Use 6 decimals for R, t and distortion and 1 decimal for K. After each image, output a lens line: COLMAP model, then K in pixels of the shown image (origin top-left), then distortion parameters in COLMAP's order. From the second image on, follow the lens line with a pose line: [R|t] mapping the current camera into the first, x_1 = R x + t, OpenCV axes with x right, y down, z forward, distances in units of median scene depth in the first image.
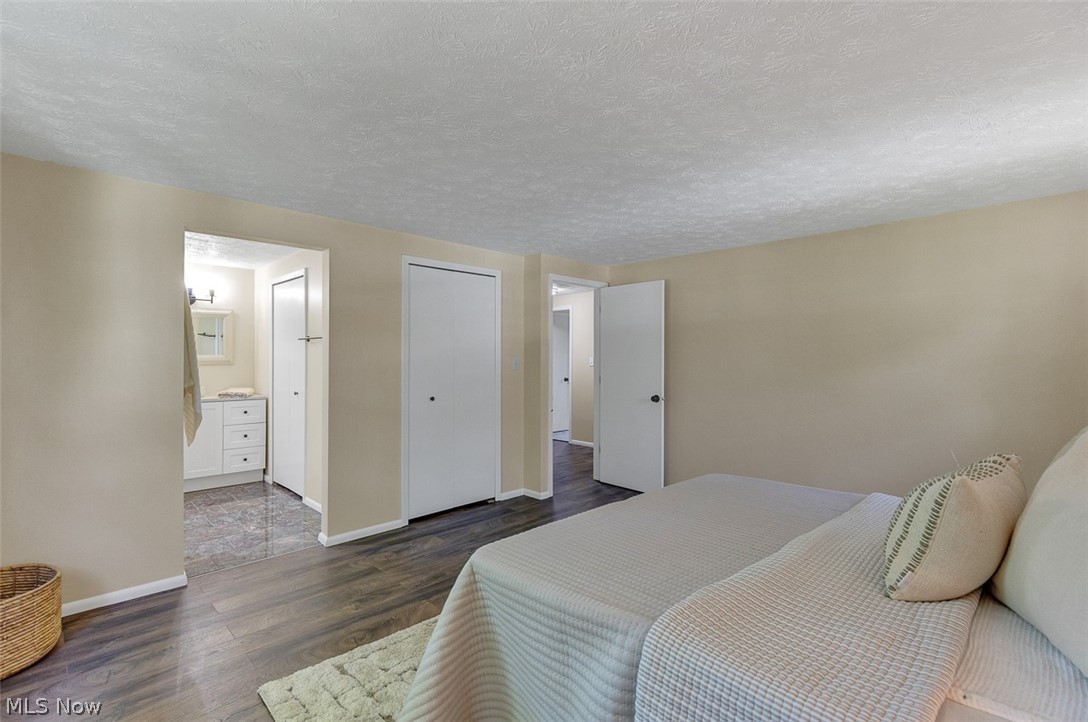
lens RADIAL K [[495.5, 0, 547.5], [0, 495.5, 359.0], [0, 0, 1]] dist [0.007213, -0.001770]
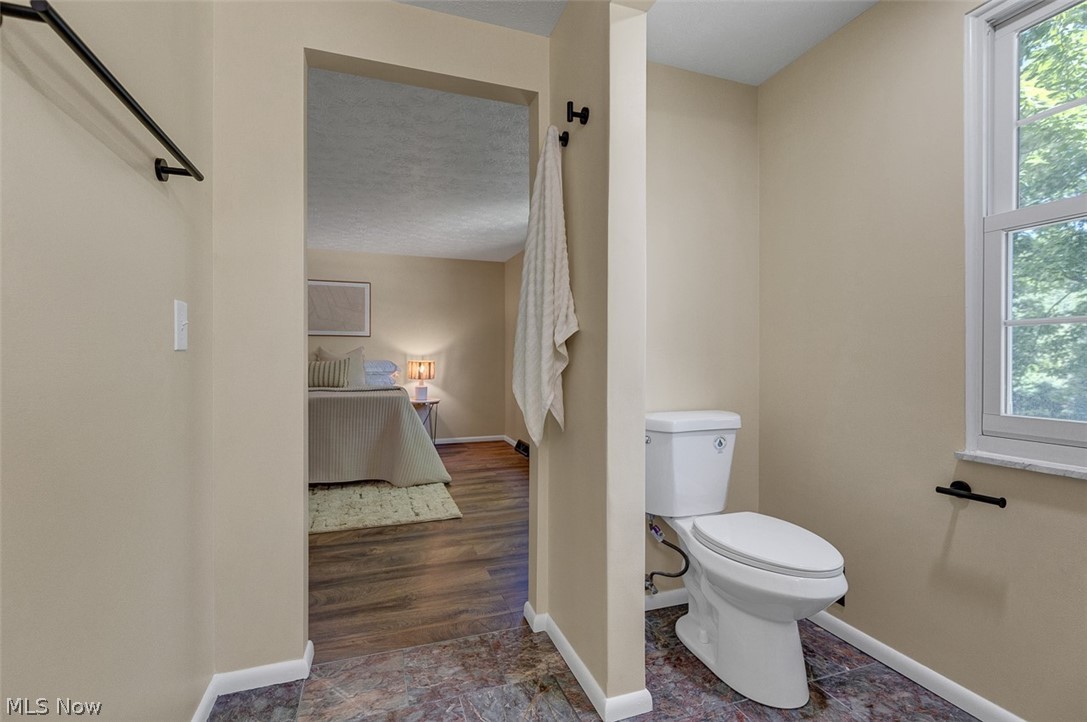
lens RADIAL K [[495.1, 0, 536.9], [0, 495.1, 361.1], [0, 0, 1]] dist [0.007213, -0.001770]
pose [[-0.897356, -0.006530, 0.441258, -0.759789], [-0.005148, 0.999977, 0.004328, 0.062129], [-0.441276, 0.001612, -0.897370, 1.176248]]
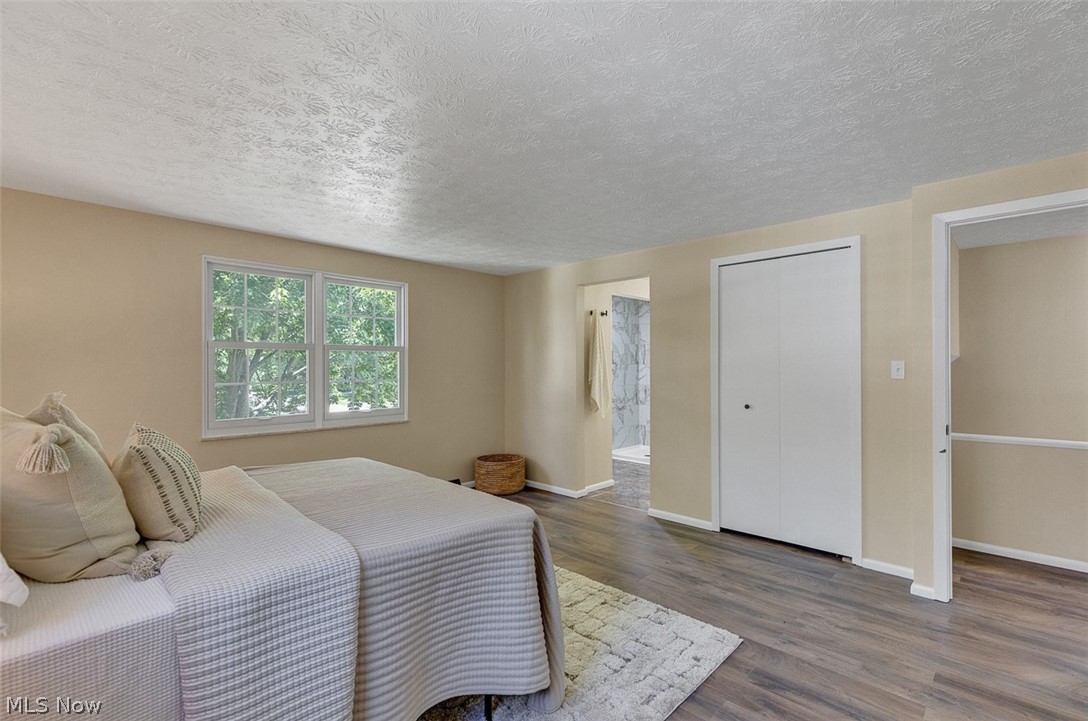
lens RADIAL K [[495.5, 0, 544.6], [0, 495.5, 360.8], [0, 0, 1]] dist [0.007213, -0.001770]
pose [[0.014262, -0.012172, -0.999824, 0.683096], [-0.000520, 0.999926, -0.012181, 0.008174], [0.999898, 0.000694, 0.014254, 0.626518]]
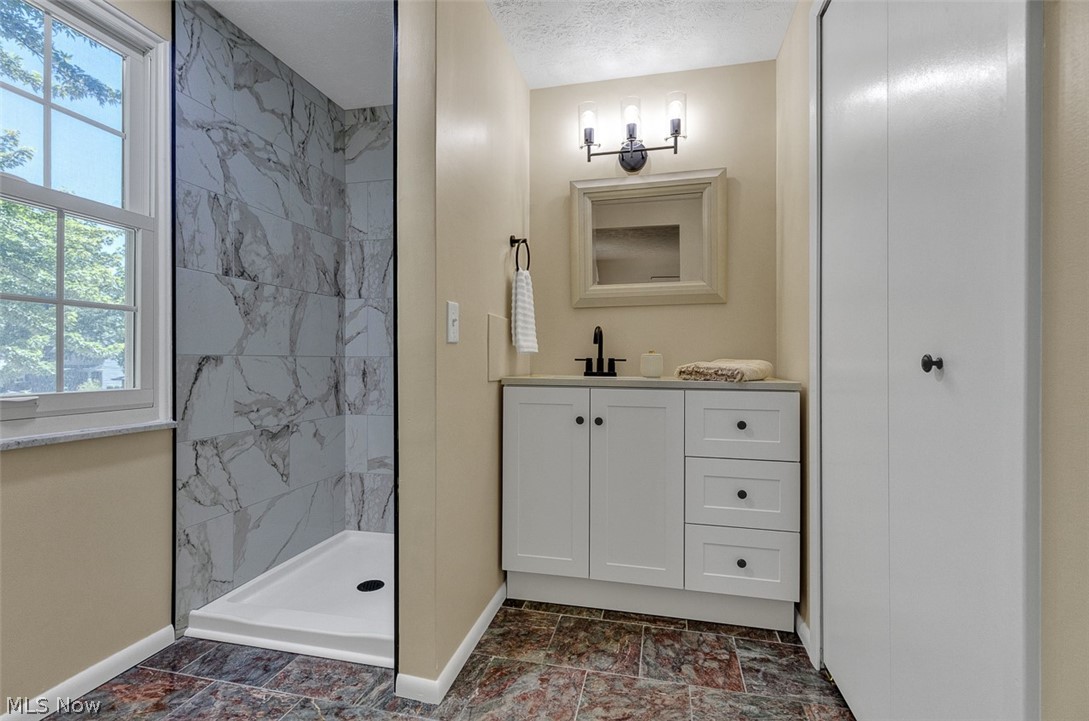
lens RADIAL K [[496.0, 0, 547.1], [0, 496.0, 361.1], [0, 0, 1]] dist [0.007213, -0.001770]
pose [[0.522260, -0.002238, -0.852783, -0.488539], [-0.003172, 0.999985, -0.004567, 0.081850], [0.852780, 0.005090, 0.522245, 0.895133]]
